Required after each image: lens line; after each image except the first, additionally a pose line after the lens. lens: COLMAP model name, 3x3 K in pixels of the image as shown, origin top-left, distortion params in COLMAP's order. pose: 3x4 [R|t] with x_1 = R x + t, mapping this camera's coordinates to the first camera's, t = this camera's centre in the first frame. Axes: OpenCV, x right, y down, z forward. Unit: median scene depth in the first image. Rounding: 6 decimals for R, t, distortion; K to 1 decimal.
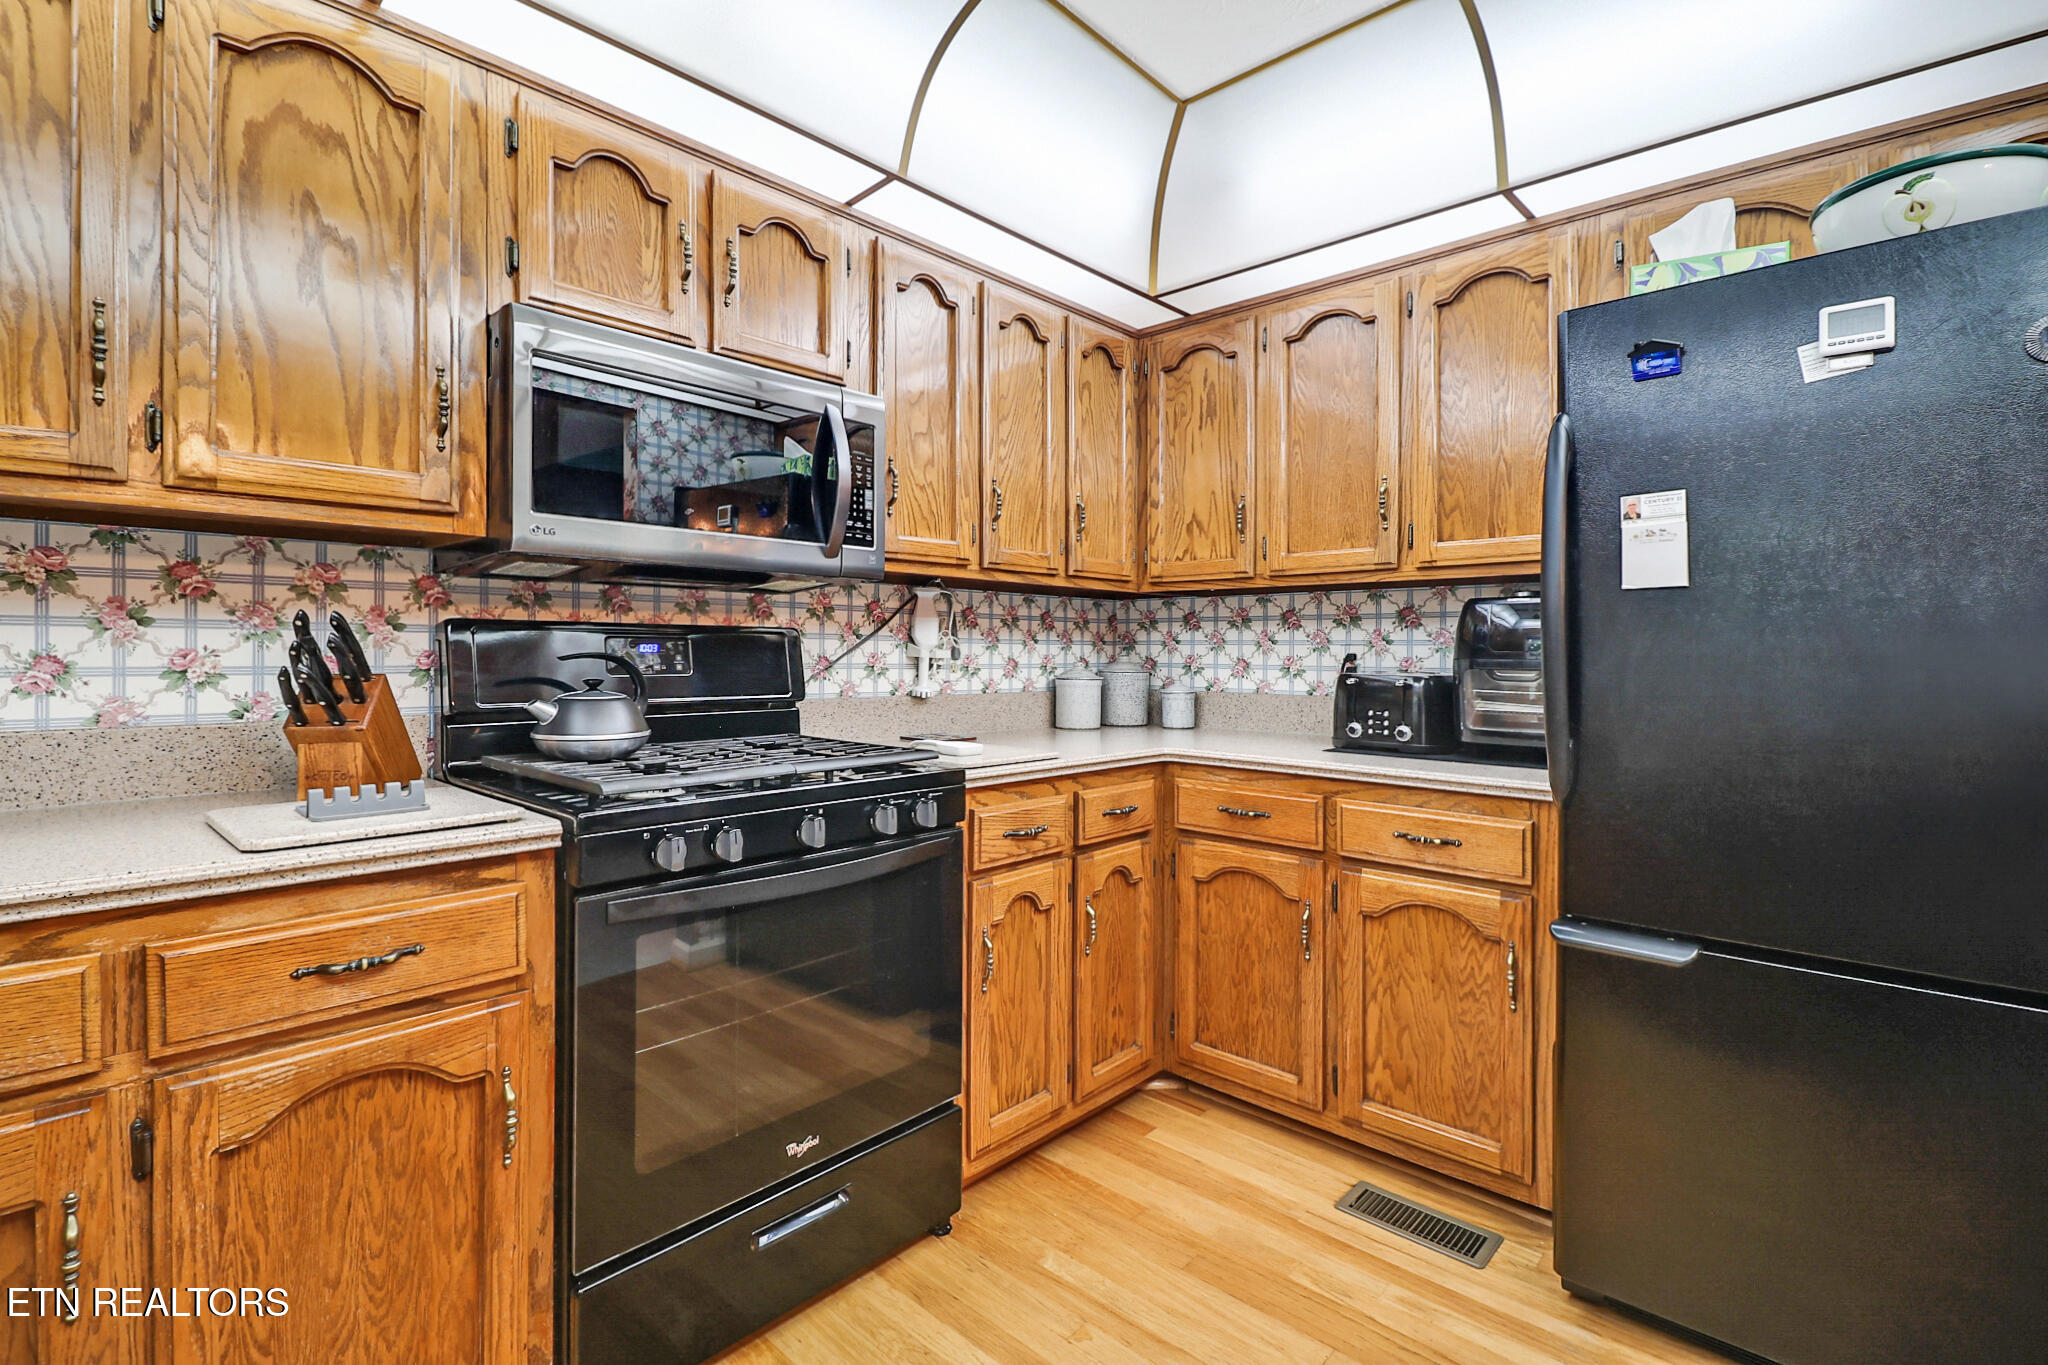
lens RADIAL K [[929.9, 0, 980.7], [0, 929.9, 645.7], [0, 0, 1]] dist [-0.004094, -0.005757]
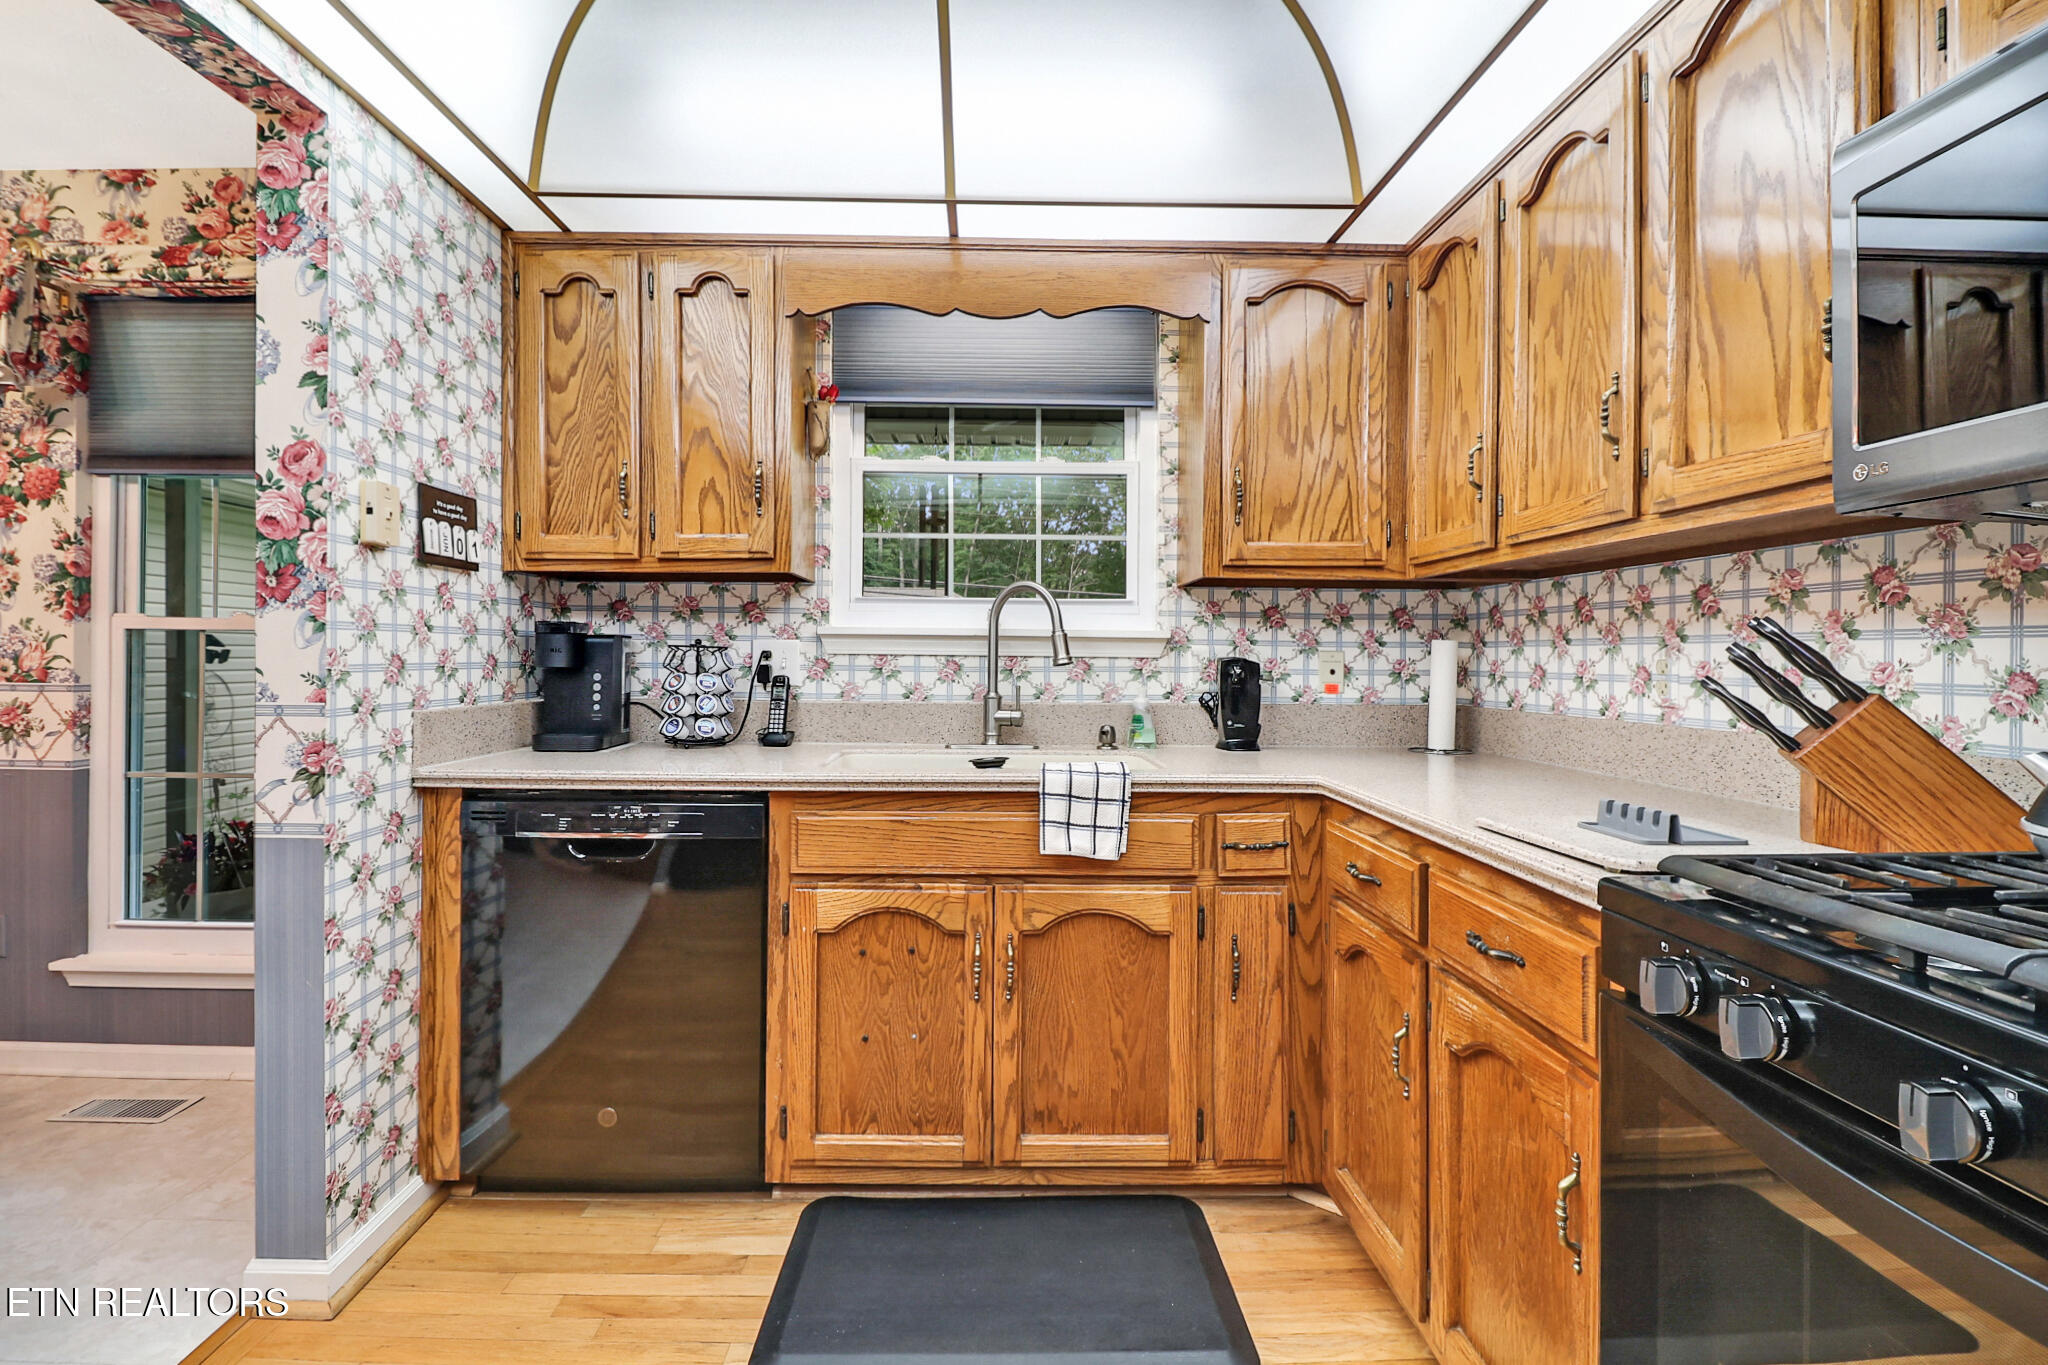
lens RADIAL K [[929.9, 0, 983.2], [0, 929.9, 653.2], [0, 0, 1]] dist [-0.004094, -0.005757]
pose [[-0.702369, -0.014277, -0.711669, 0.303743], [-0.008096, 0.999894, -0.012069, 0.009110], [0.711767, -0.002715, -0.702411, 0.772400]]
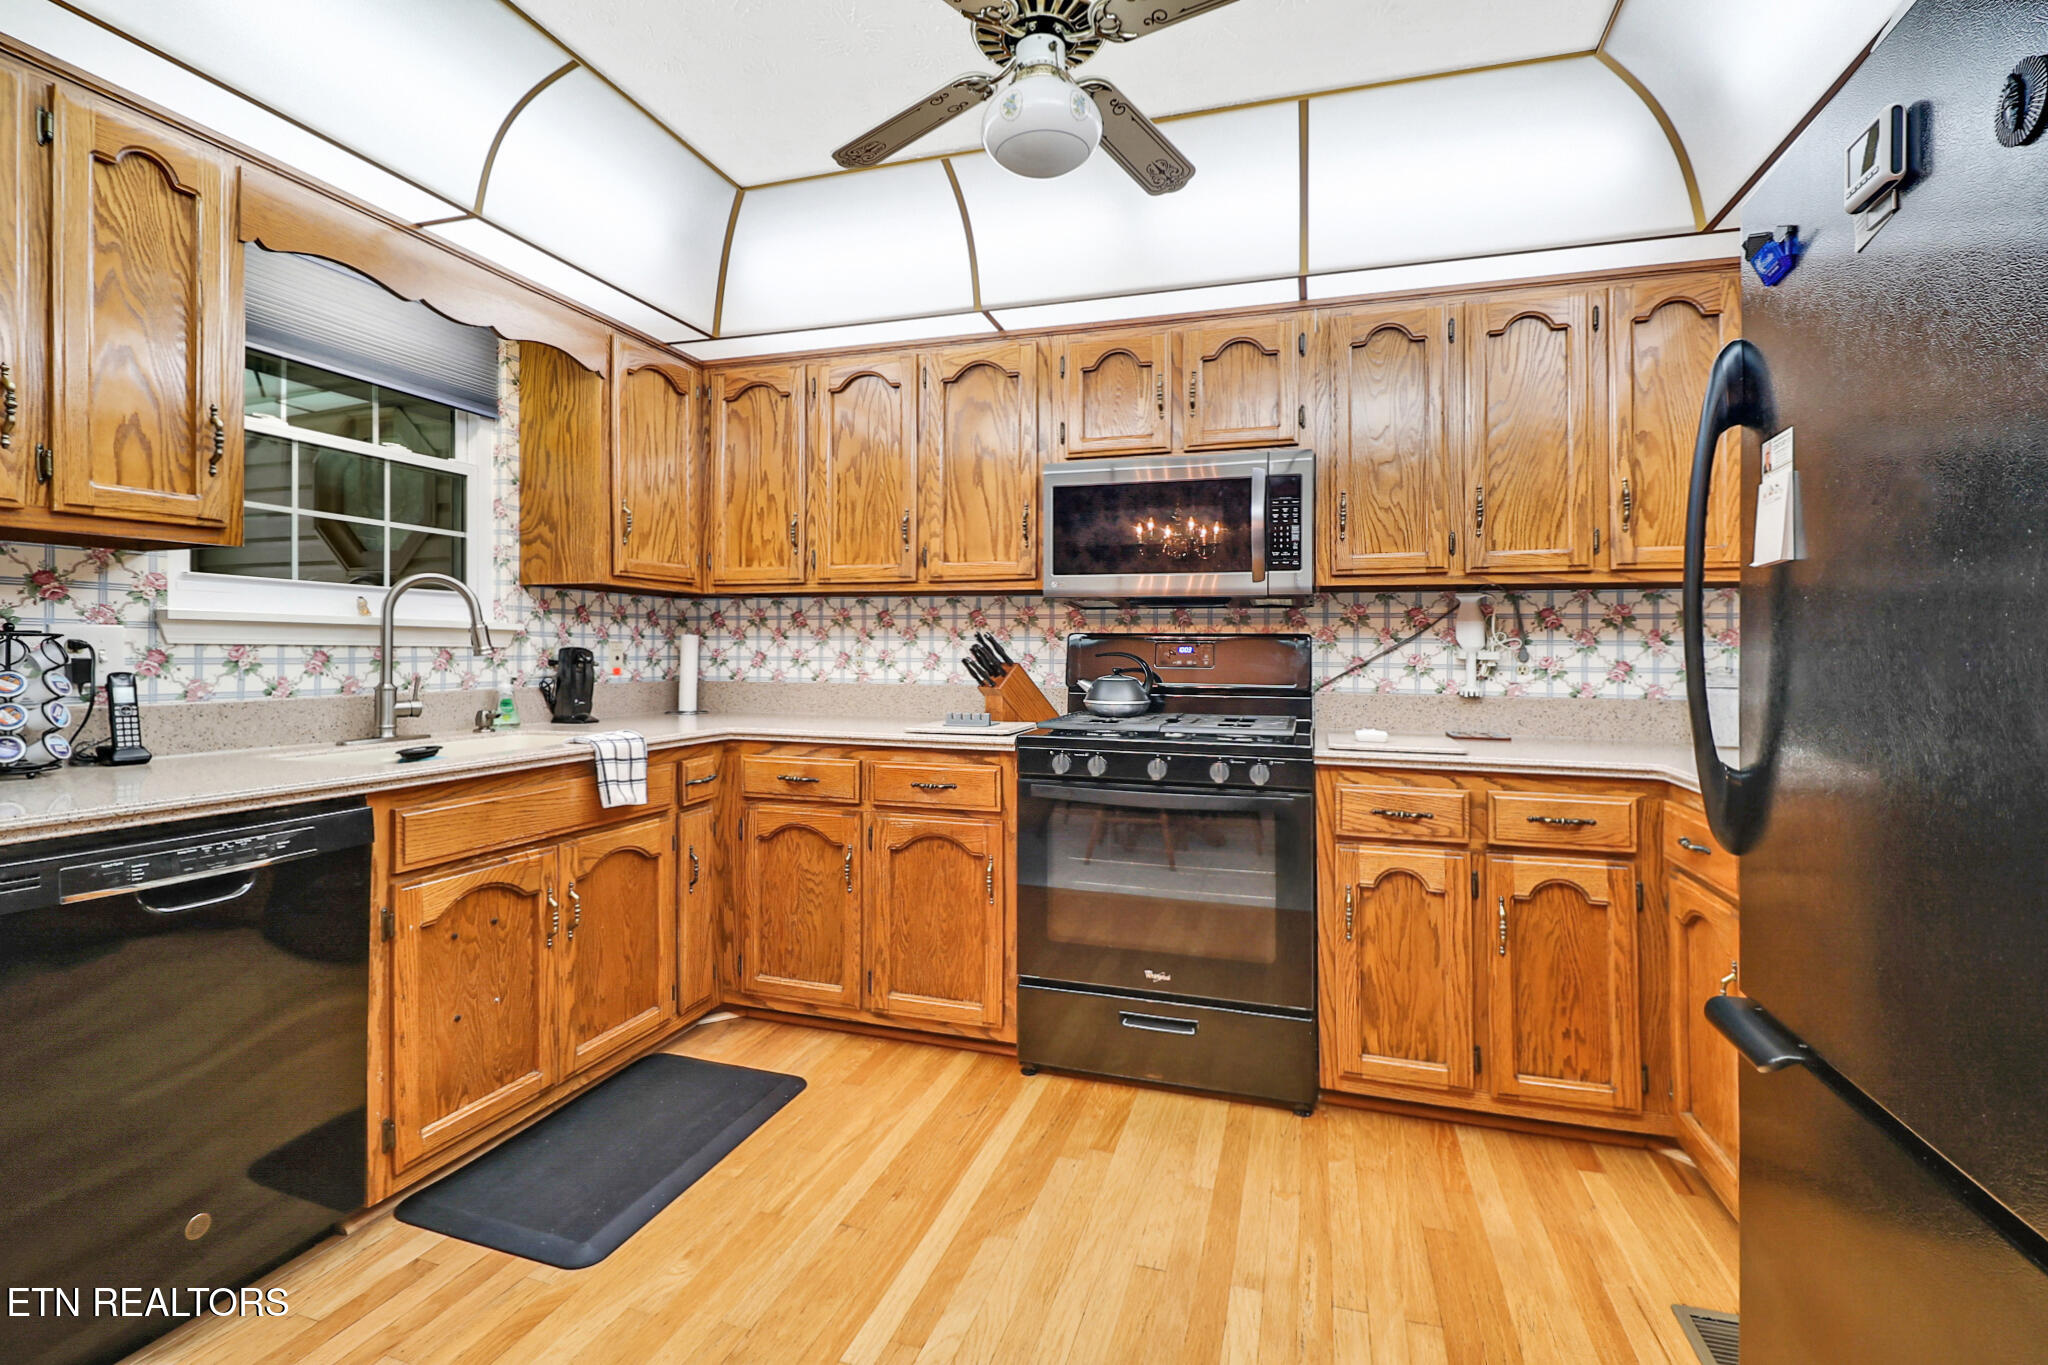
lens RADIAL K [[929.9, 0, 1011.5], [0, 929.9, 650.9], [0, 0, 1]] dist [-0.004094, -0.005757]
pose [[0.438995, -0.002755, -0.898485, 0.863141], [0.000907, 0.999996, -0.002623, 0.007424], [0.898489, 0.000336, 0.438995, 0.092699]]
